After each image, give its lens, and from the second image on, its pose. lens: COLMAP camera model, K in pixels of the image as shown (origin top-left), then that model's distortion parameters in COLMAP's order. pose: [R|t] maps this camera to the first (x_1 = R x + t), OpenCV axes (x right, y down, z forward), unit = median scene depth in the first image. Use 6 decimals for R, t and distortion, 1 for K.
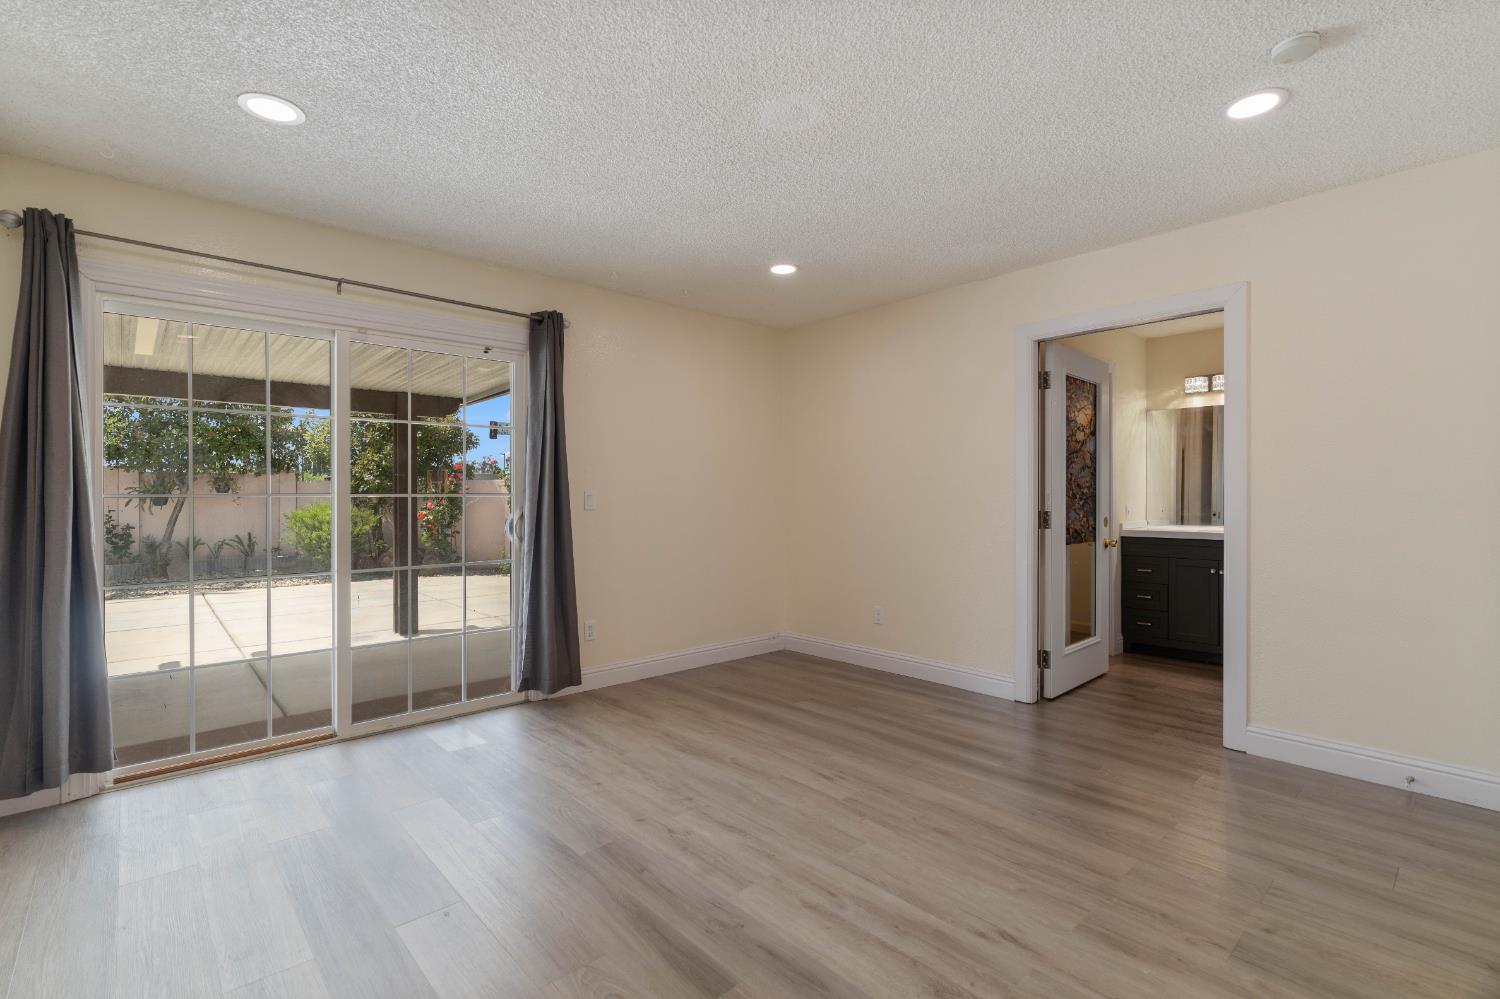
lens RADIAL K [[678.2, 0, 742.6], [0, 678.2, 499.5], [0, 0, 1]] dist [-0.002789, 0.000155]
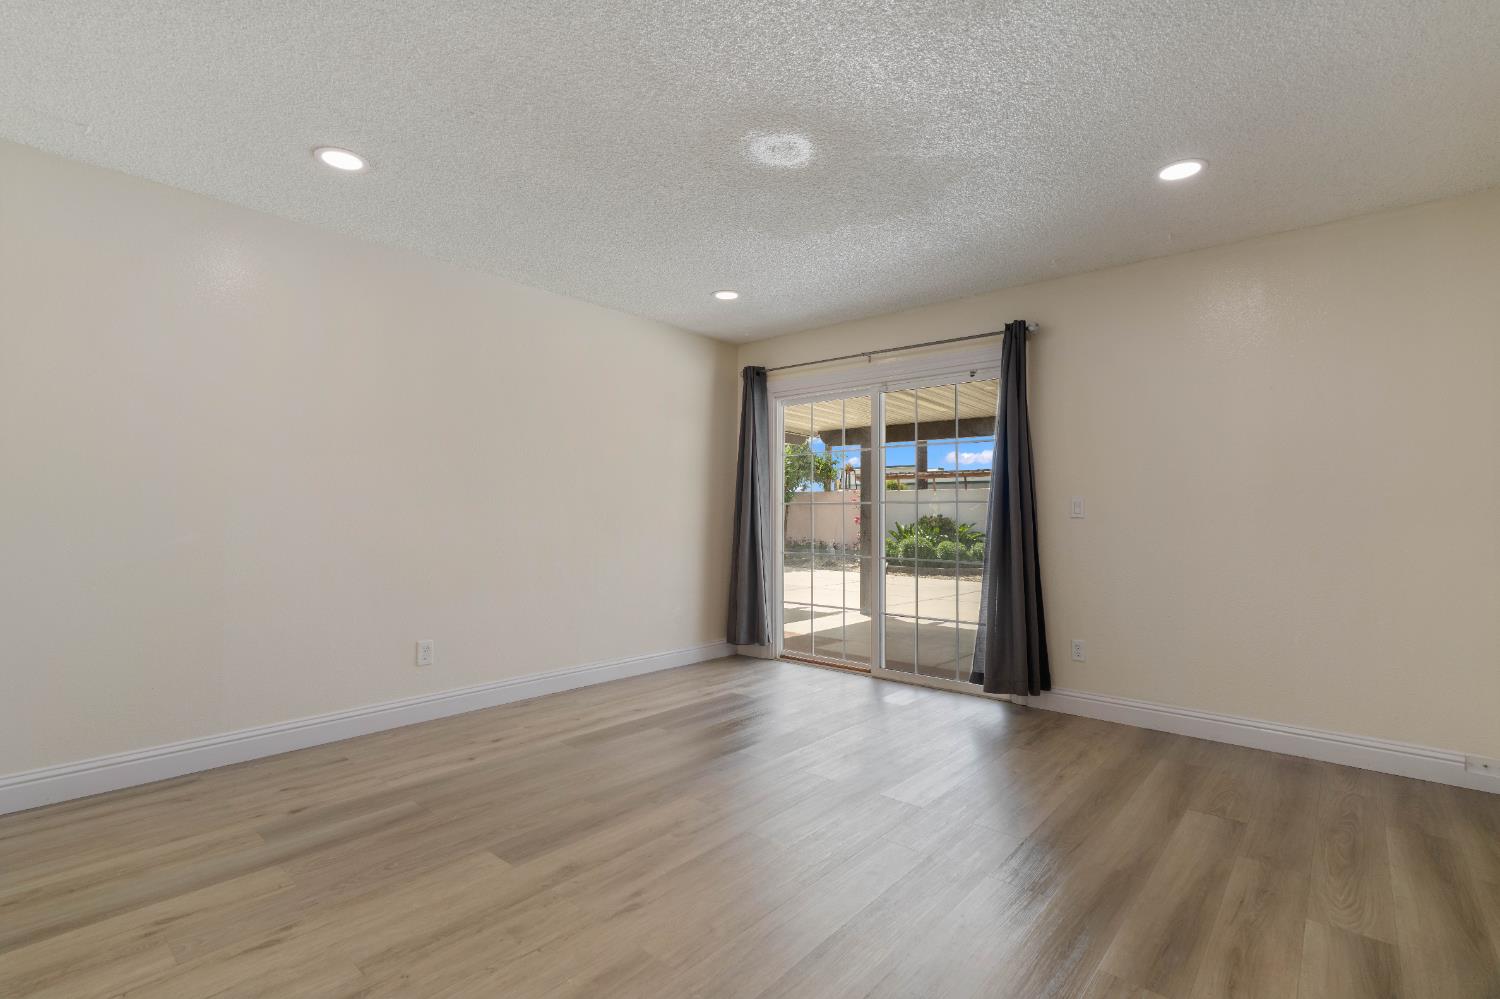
lens RADIAL K [[678.2, 0, 742.6], [0, 678.2, 499.5], [0, 0, 1]] dist [-0.002789, 0.000155]
pose [[0.131207, -0.014005, -0.991256, 0.737740], [-0.008269, 0.999850, -0.015221, 0.009727], [0.991320, 0.010194, 0.131072, 0.511363]]
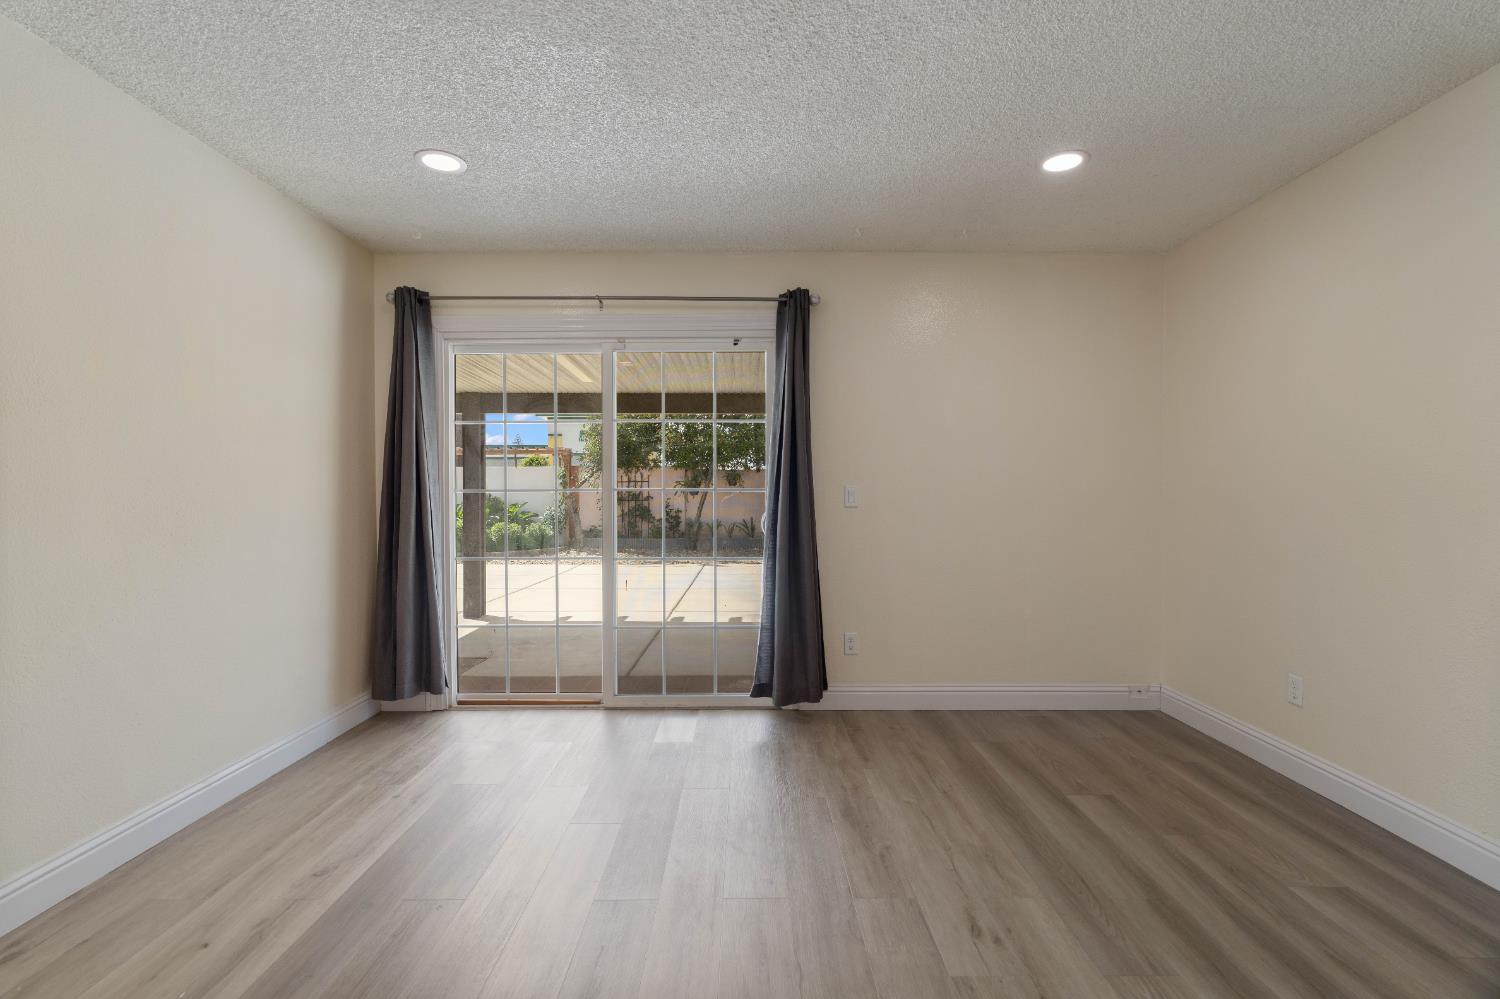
lens RADIAL K [[674.8, 0, 750.0], [0, 674.8, 499.5], [0, 0, 1]] dist [-0.010297, 0.000280]
pose [[0.748186, 0.012821, -0.663365, 0.307128], [-0.004373, 0.999887, 0.014394, -0.007610], [0.663474, -0.007869, 0.748158, 0.304971]]
